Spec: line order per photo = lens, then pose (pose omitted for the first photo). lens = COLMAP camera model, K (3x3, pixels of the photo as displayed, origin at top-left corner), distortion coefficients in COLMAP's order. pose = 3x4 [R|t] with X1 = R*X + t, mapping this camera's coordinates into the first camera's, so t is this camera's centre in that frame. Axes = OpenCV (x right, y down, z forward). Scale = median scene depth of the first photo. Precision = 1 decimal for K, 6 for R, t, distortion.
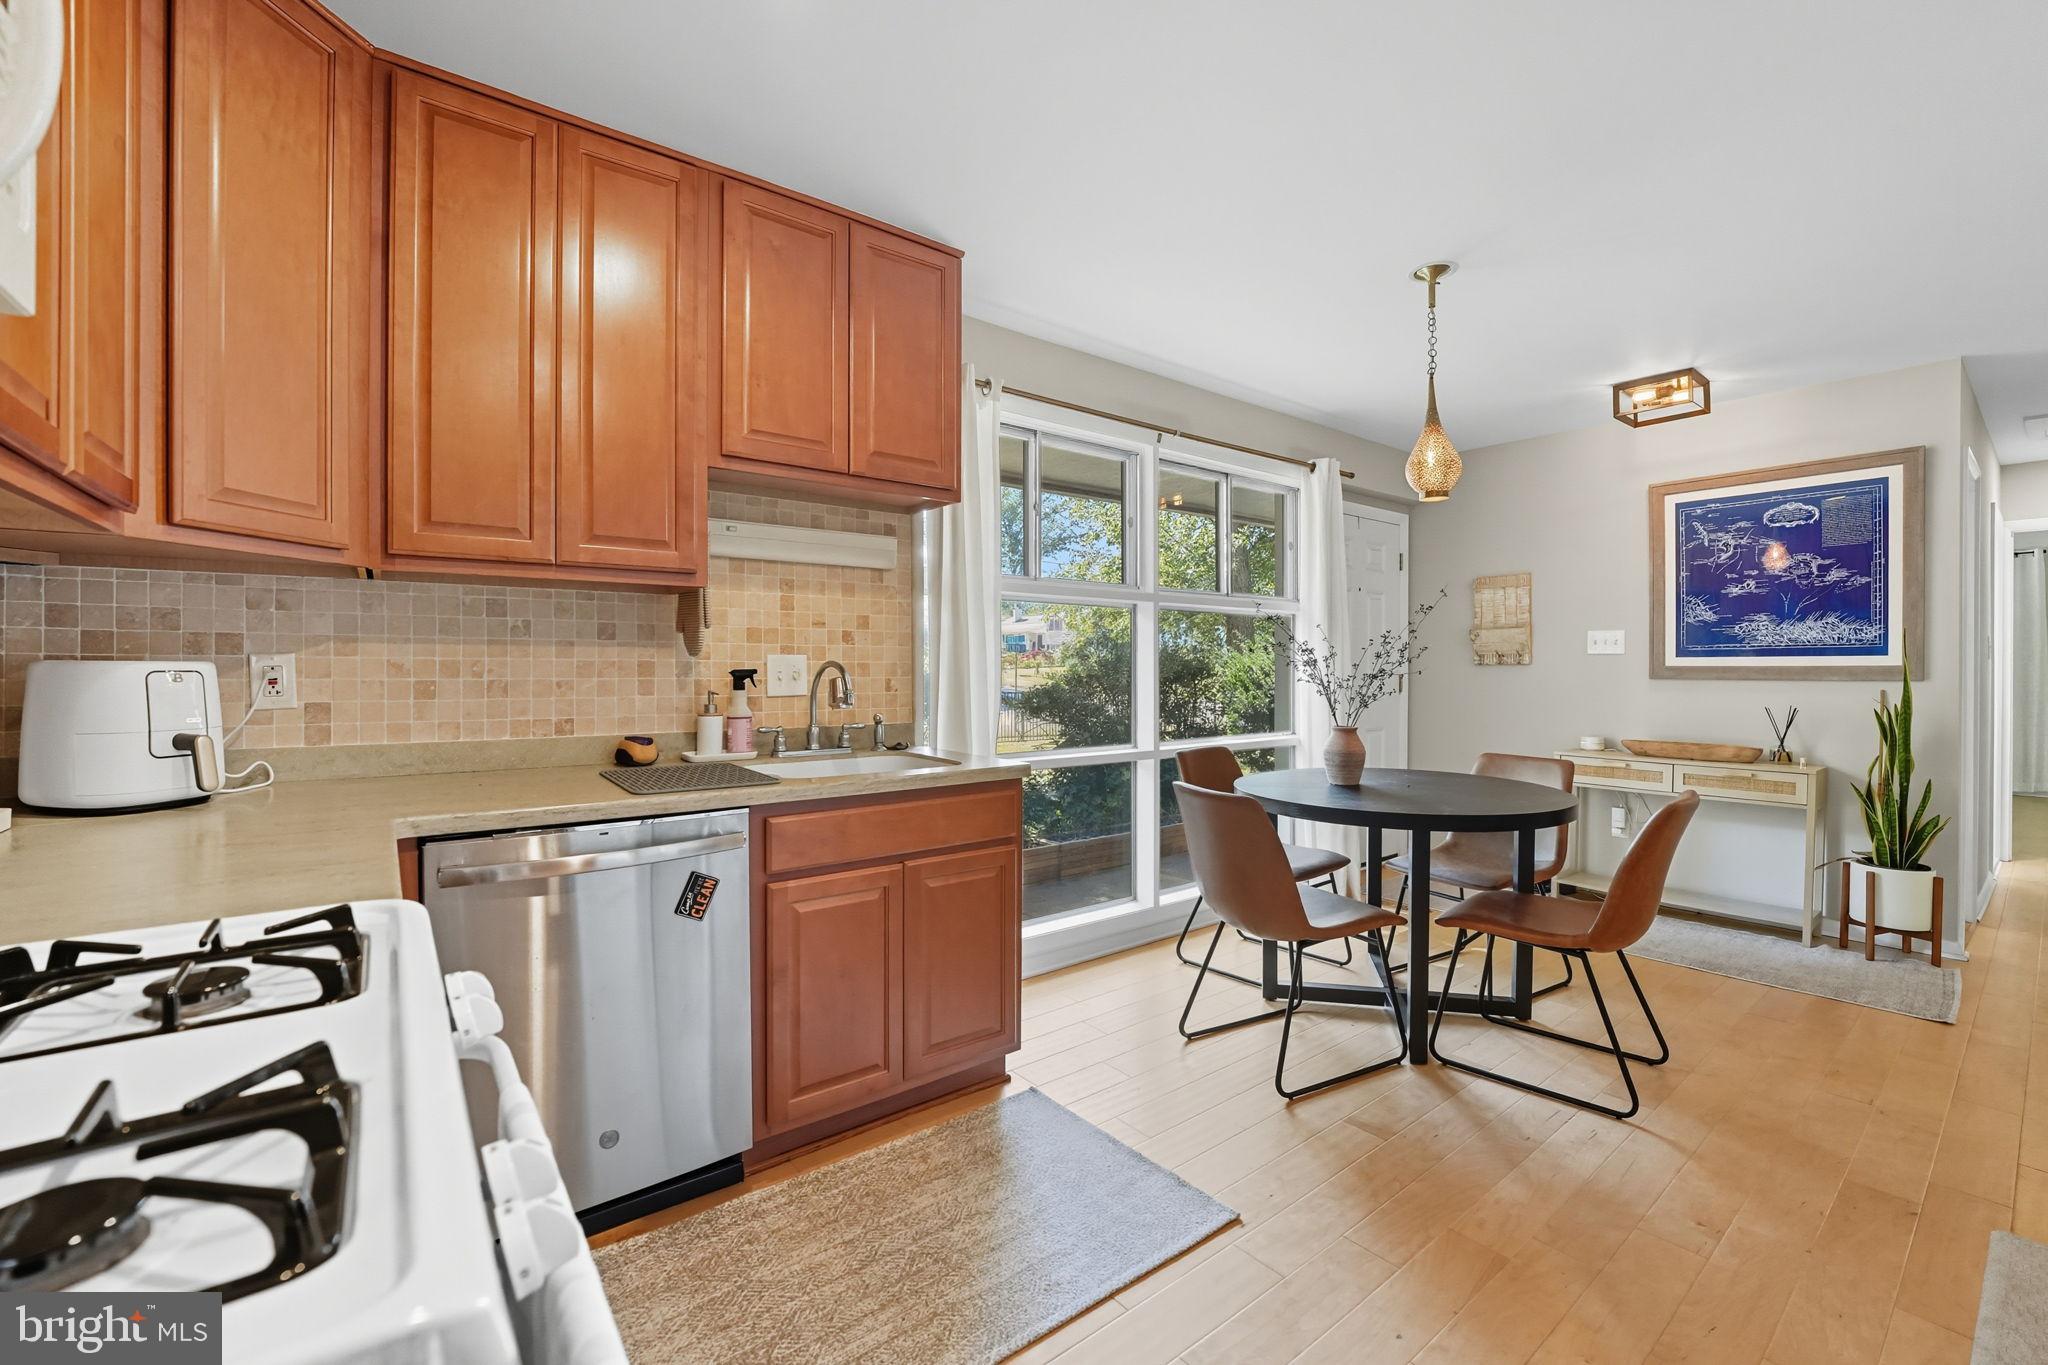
lens RADIAL K [[849.5, 0, 1018.6], [0, 849.5, 672.2], [0, 0, 1]] dist [-0.010126, 0.000005]
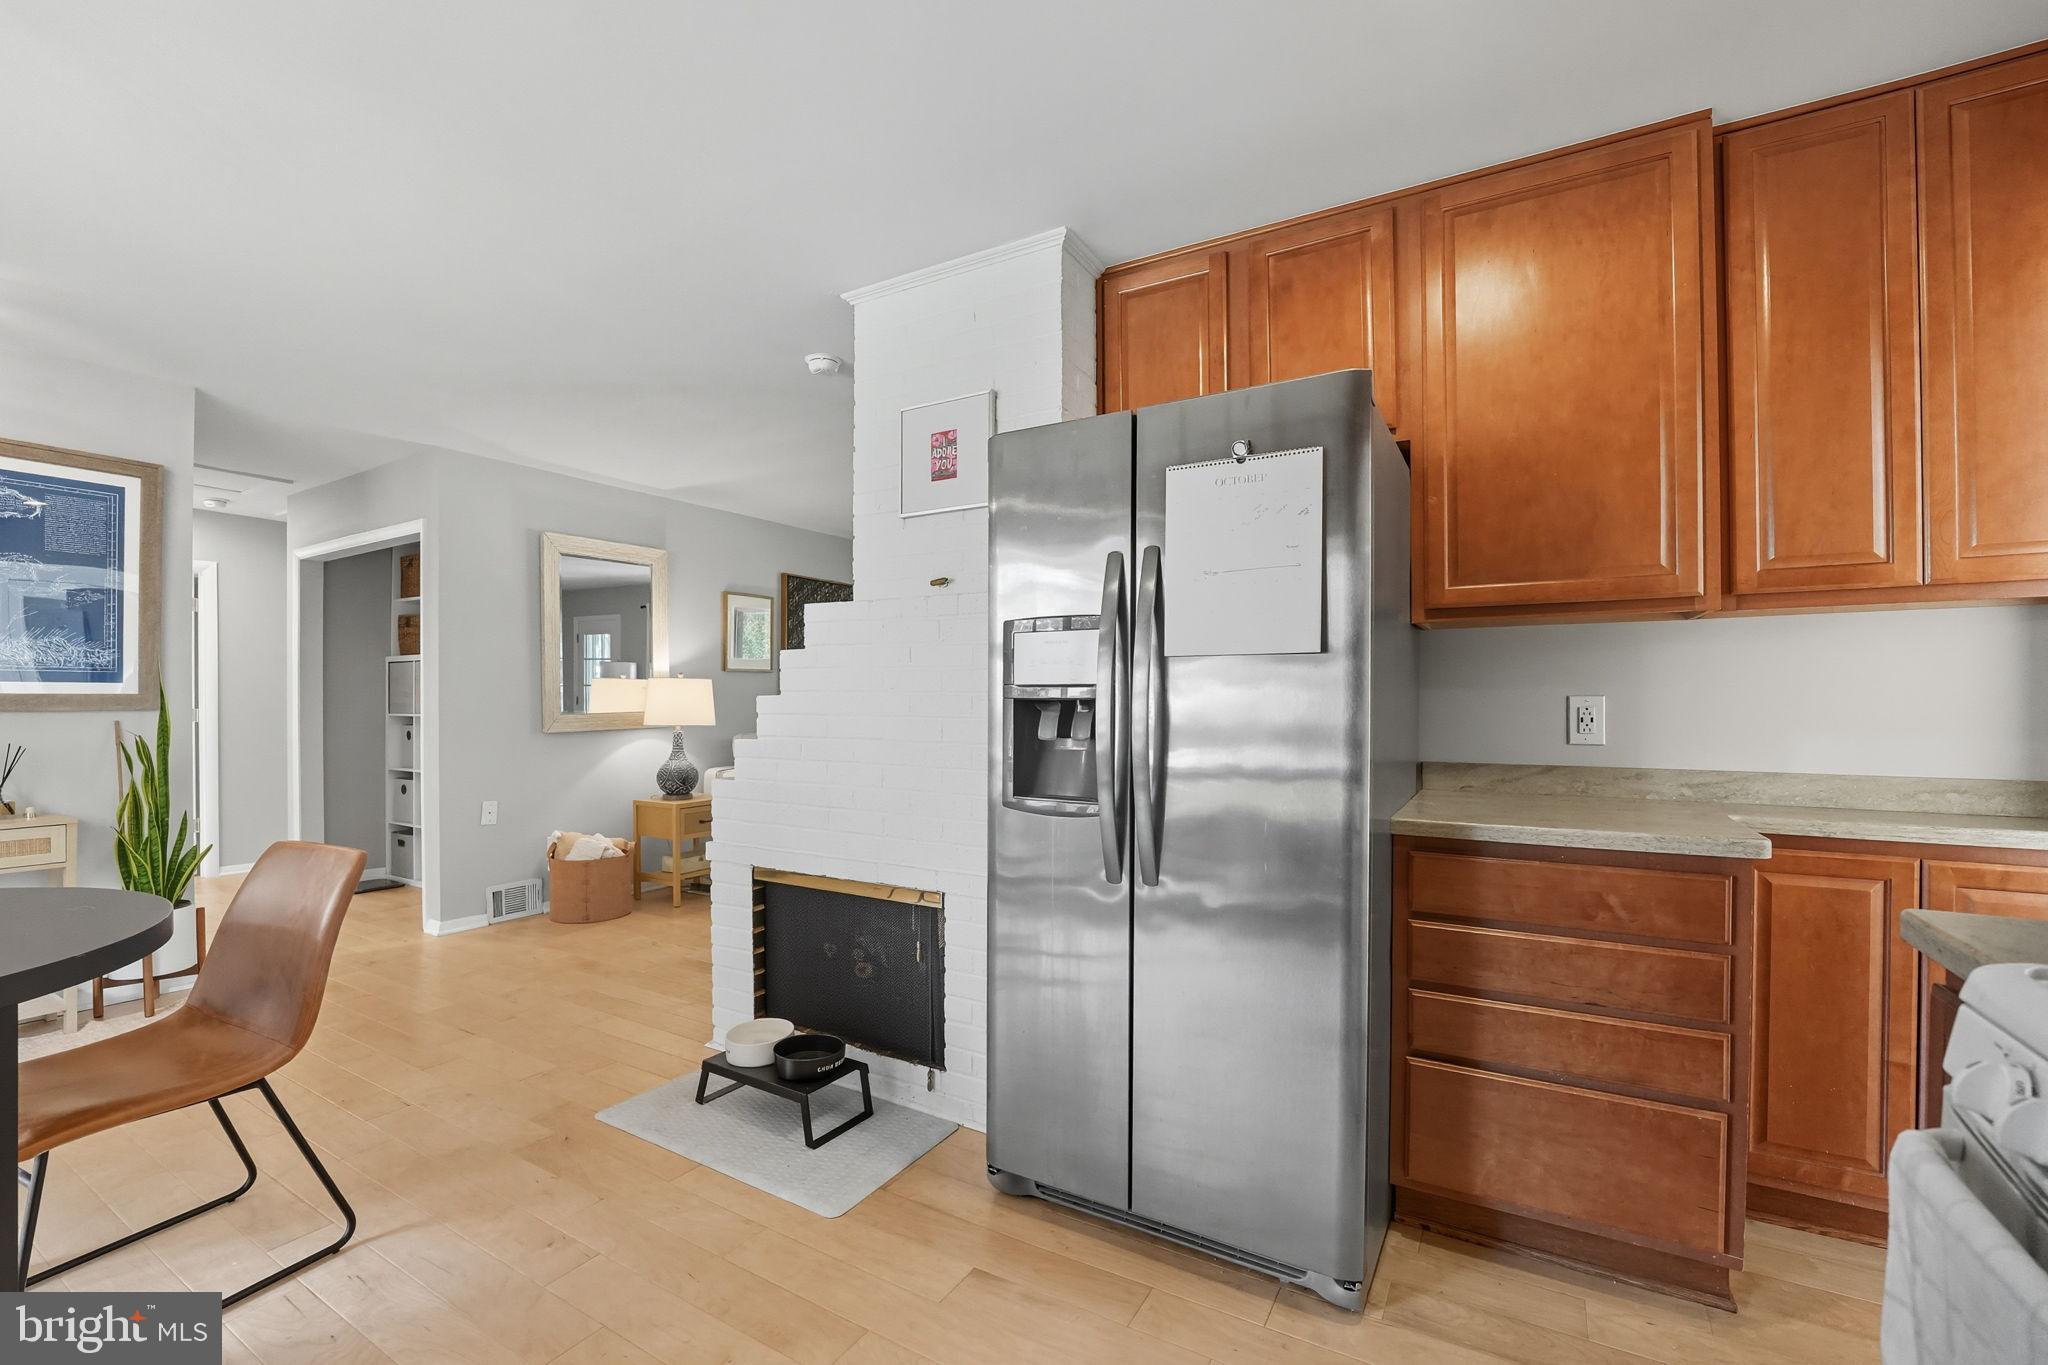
lens RADIAL K [[849.5, 0, 1040.4], [0, 849.5, 686.3], [0, 0, 1]] dist [-0.010126, 0.000005]
pose [[-0.360266, 0.014273, 0.932741, -0.173671], [0.006418, 0.999897, -0.012822, 0.002238], [-0.932828, 0.001367, -0.360320, 0.400157]]
